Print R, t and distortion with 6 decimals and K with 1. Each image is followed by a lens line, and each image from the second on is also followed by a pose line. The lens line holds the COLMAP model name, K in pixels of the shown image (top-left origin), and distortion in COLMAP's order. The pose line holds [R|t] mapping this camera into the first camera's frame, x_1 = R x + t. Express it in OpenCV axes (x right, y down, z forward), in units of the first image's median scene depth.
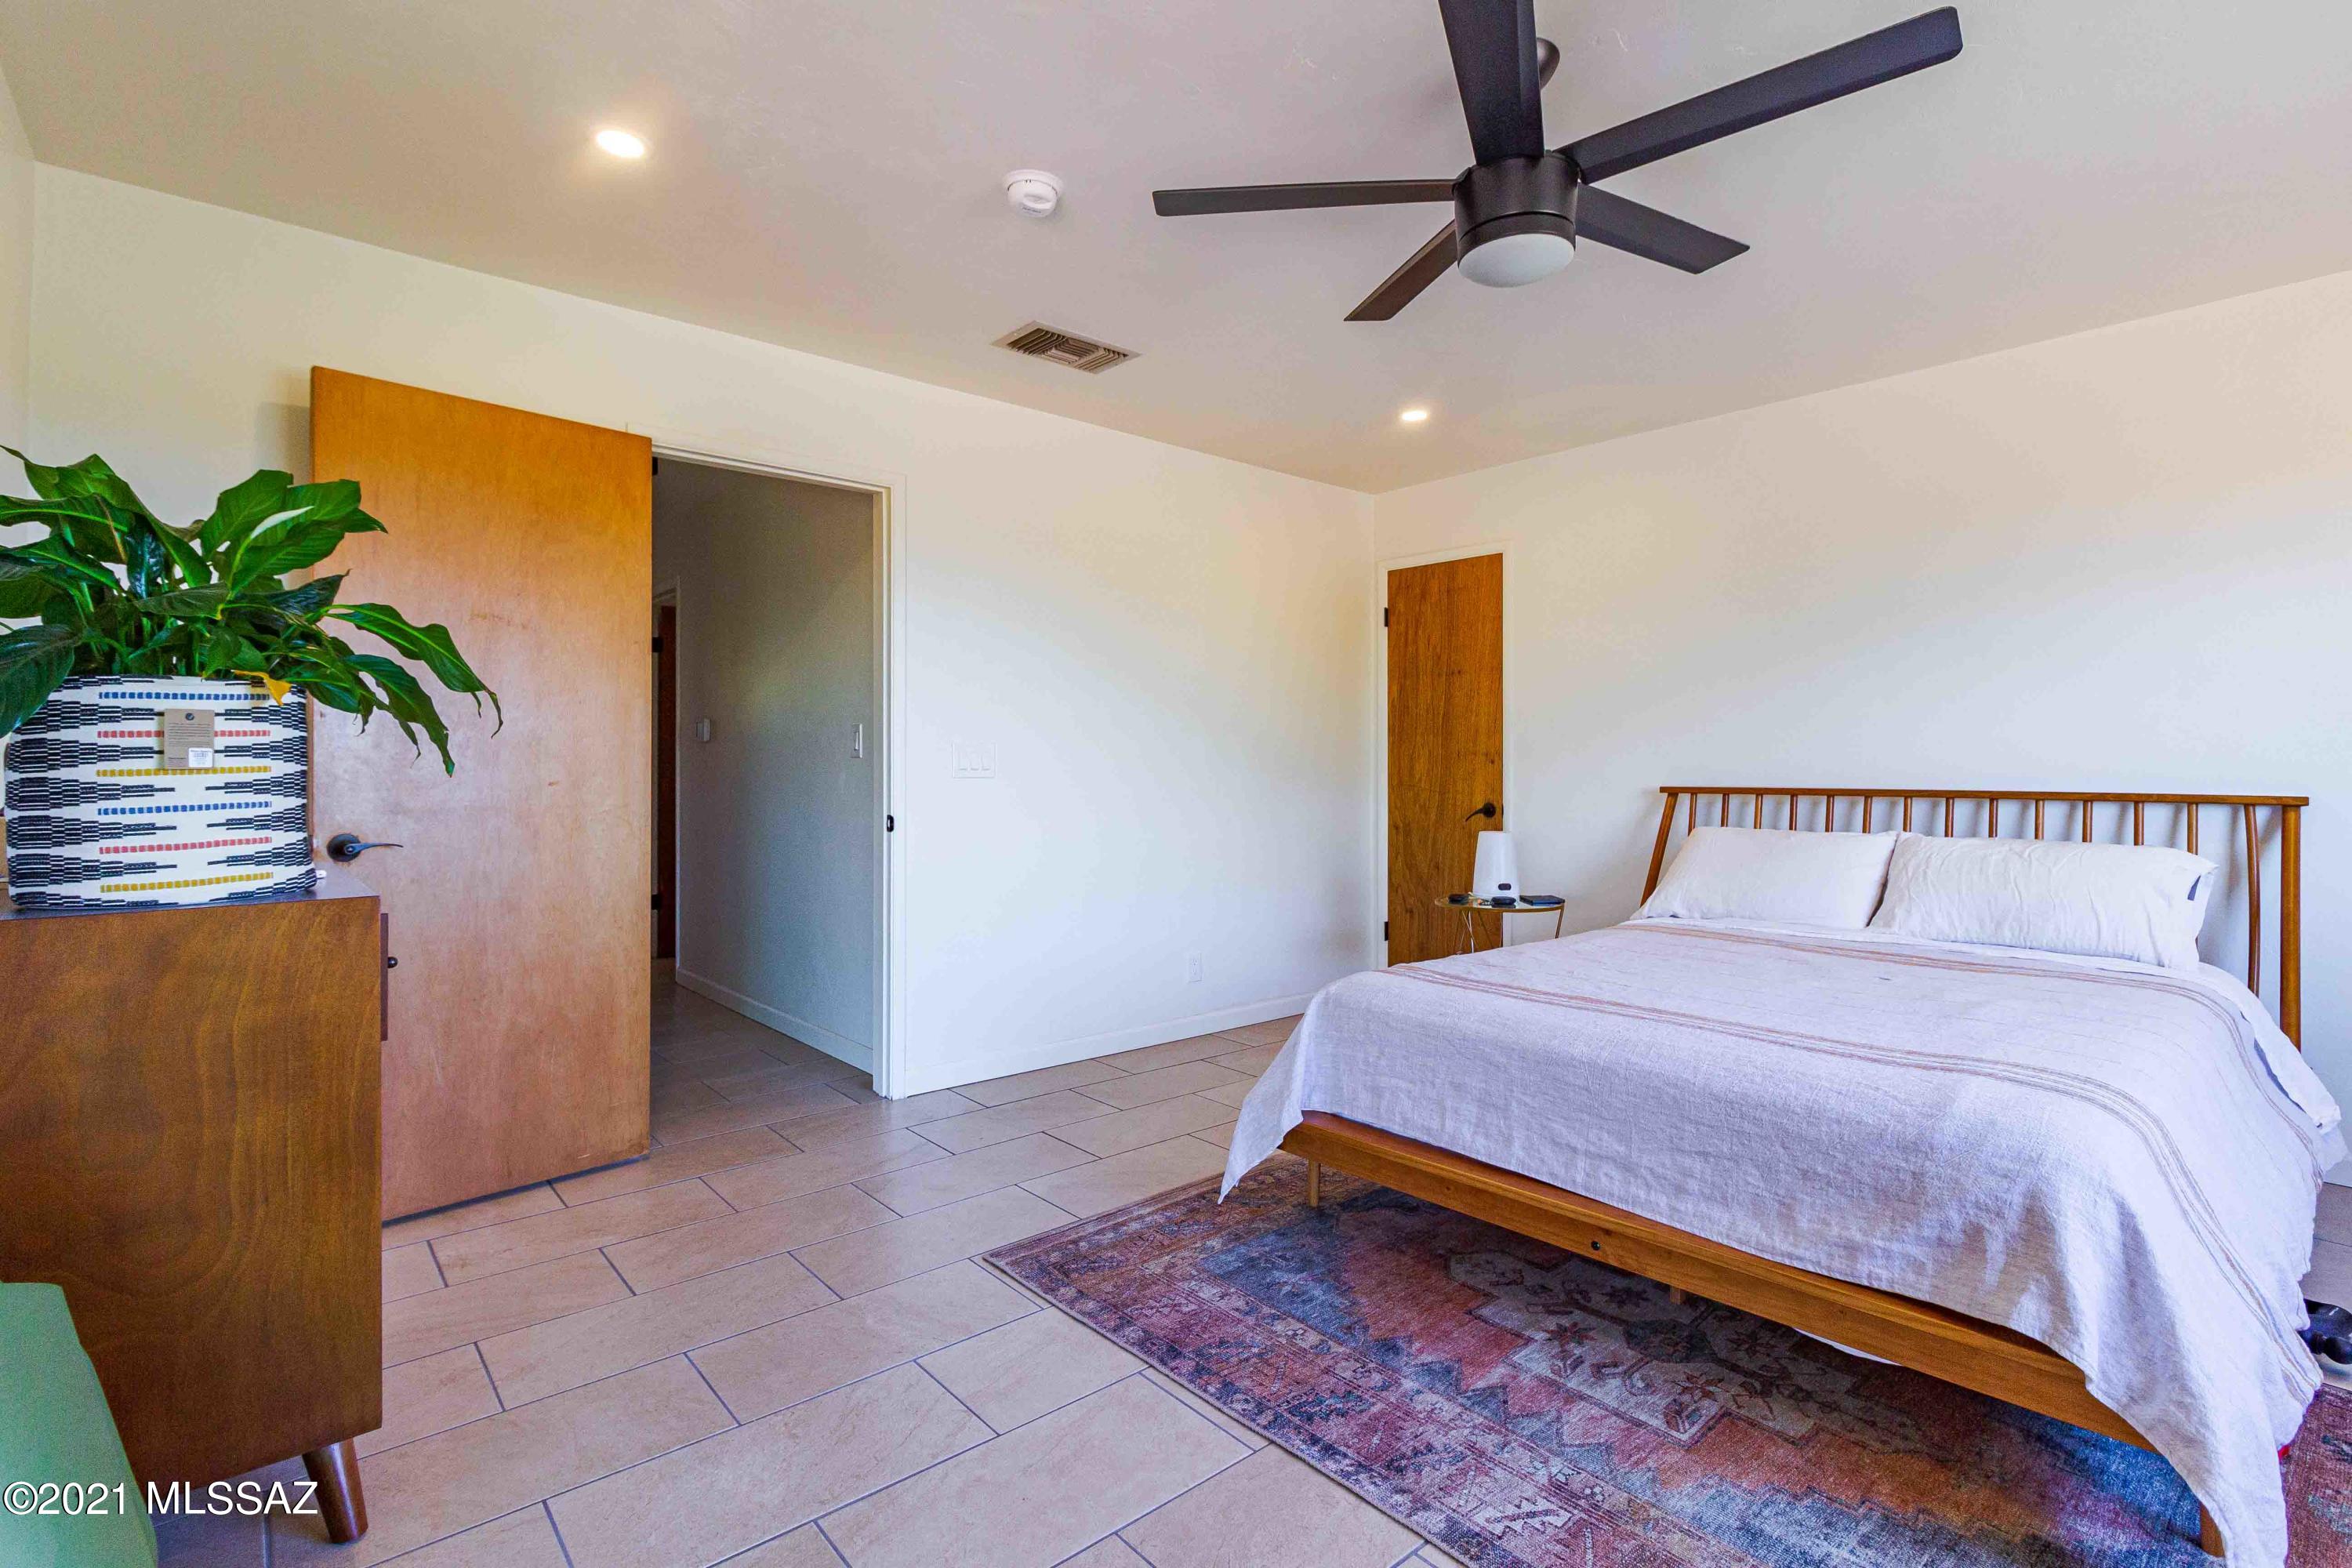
lens RADIAL K [[1078.9, 0, 1173.2], [0, 1078.9, 771.3], [0, 0, 1]] dist [0.002795, -0.001078]
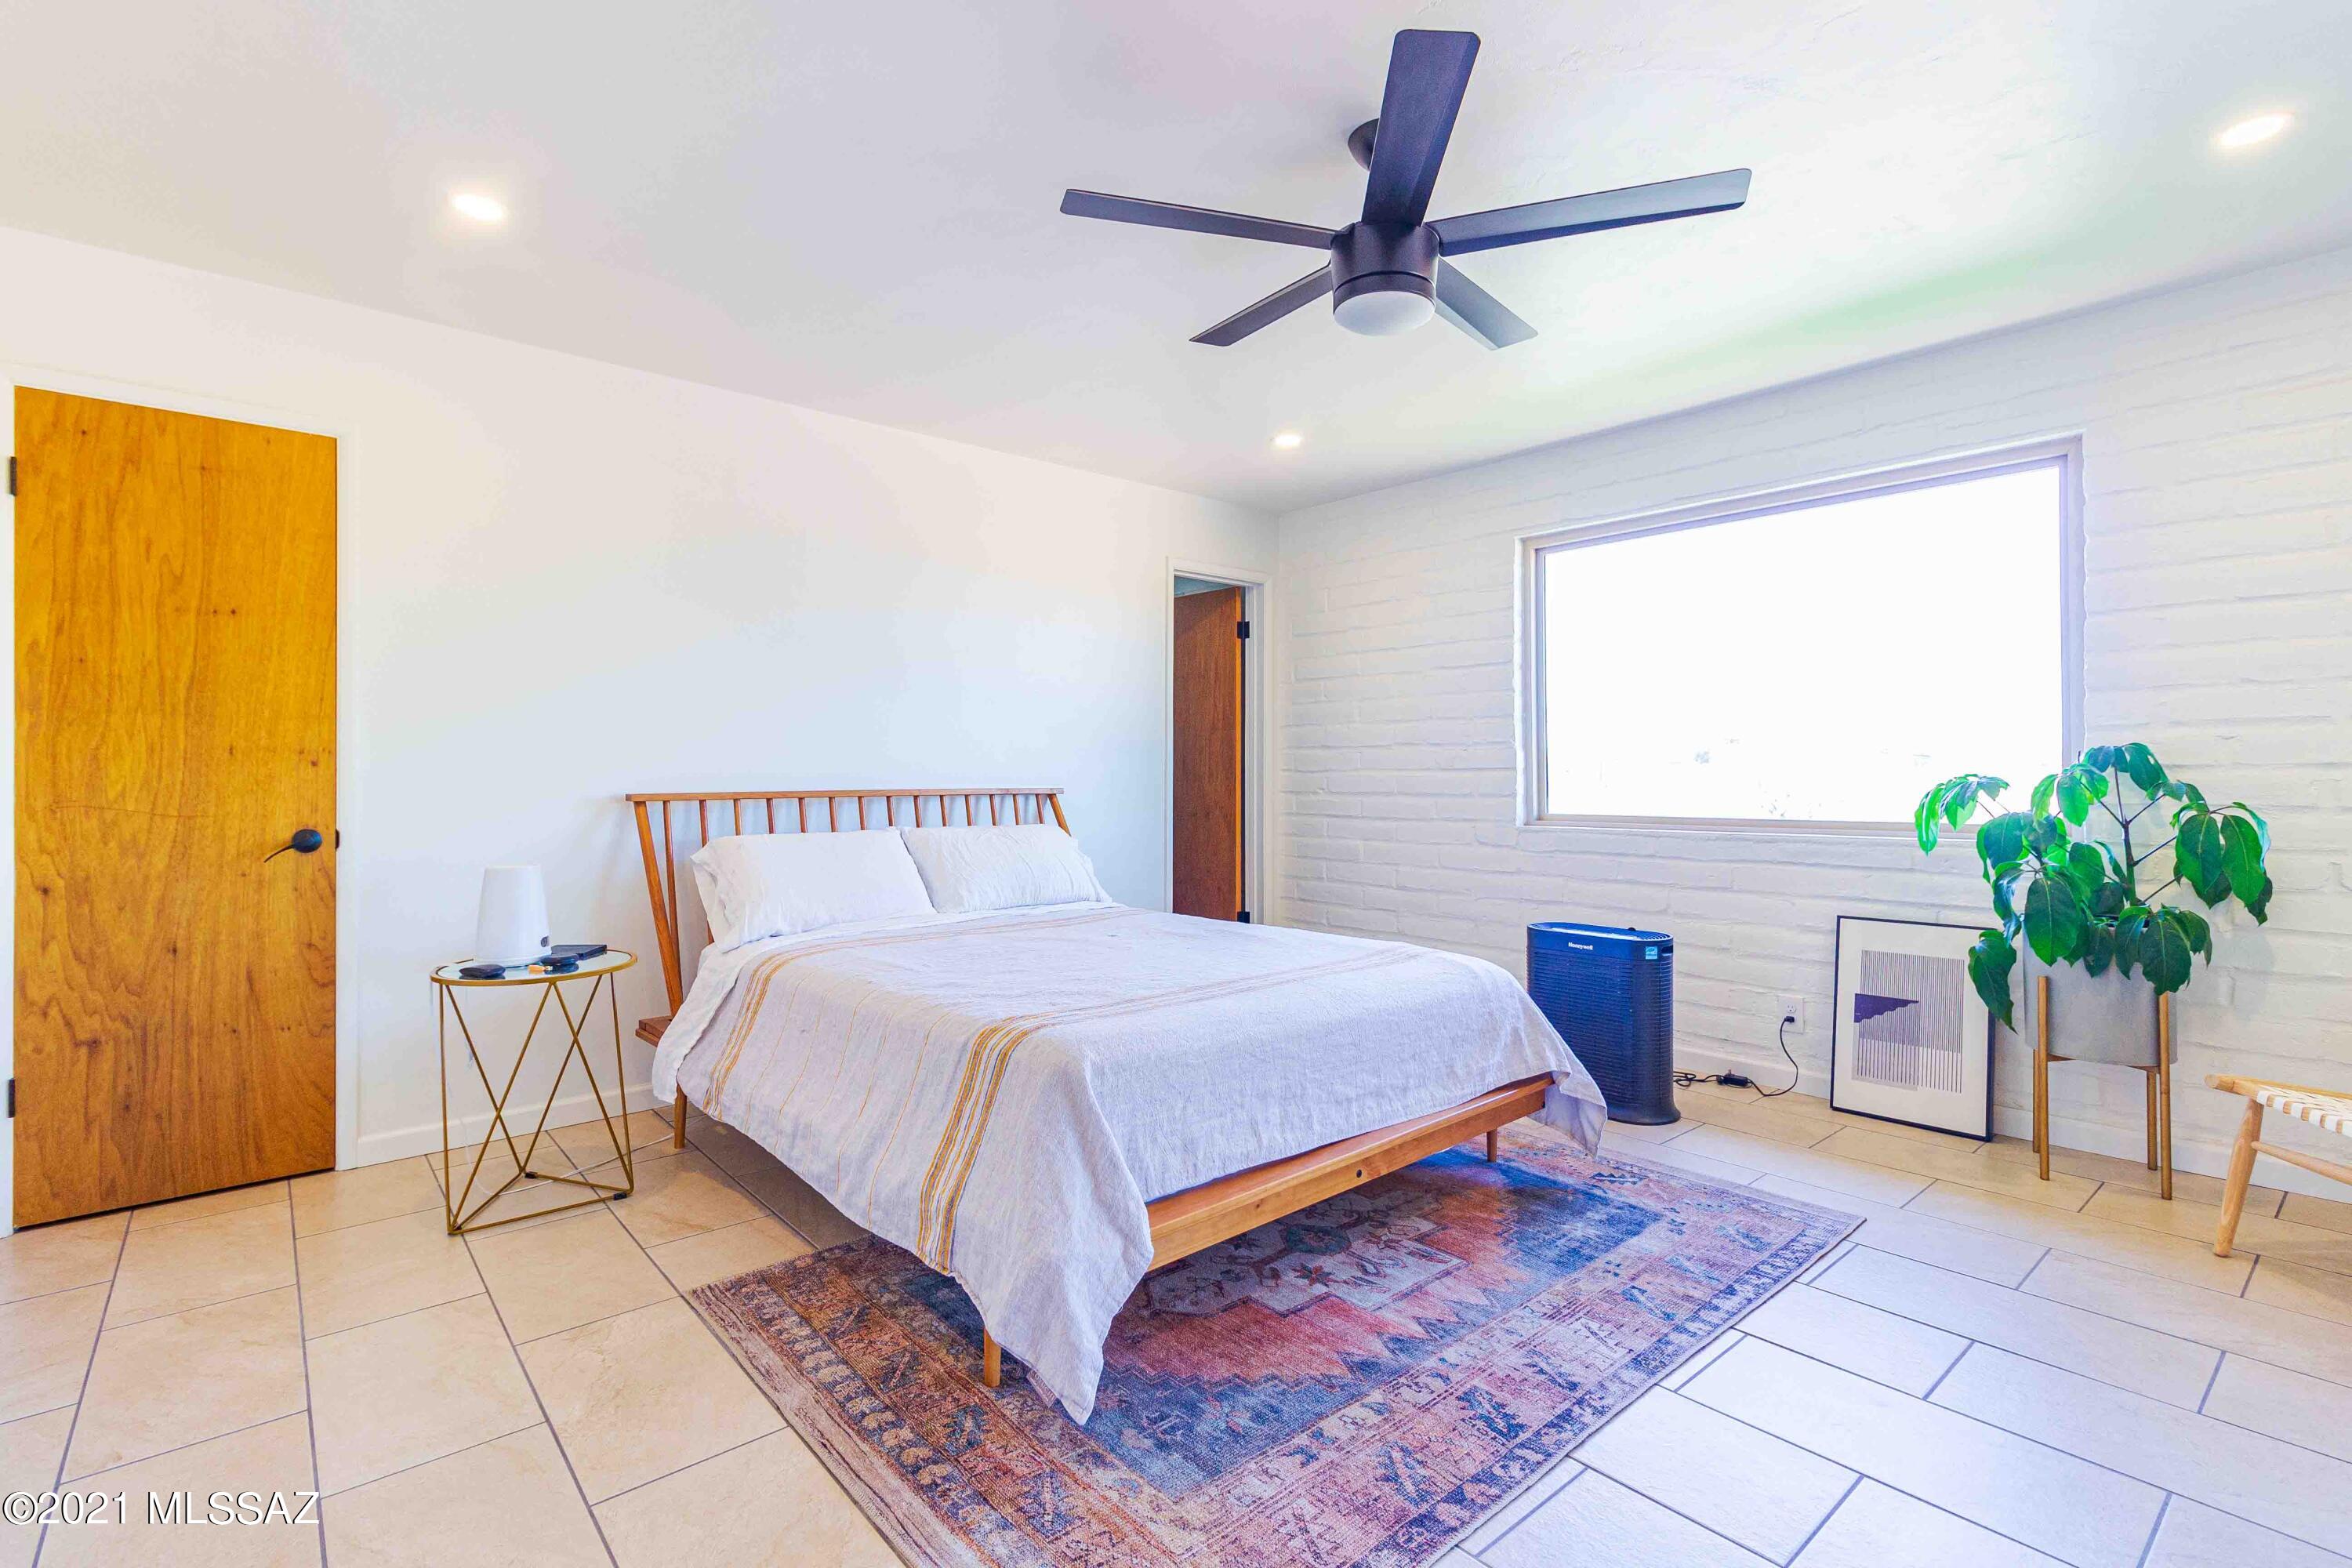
lens RADIAL K [[1078.9, 0, 1172.1], [0, 1078.9, 775.7], [0, 0, 1]] dist [0.002795, -0.001078]
pose [[0.017205, -0.004757, 0.999841, -0.689206], [0.008807, 0.999951, 0.004606, -0.000543], [-0.999813, 0.008727, 0.017246, 1.036346]]
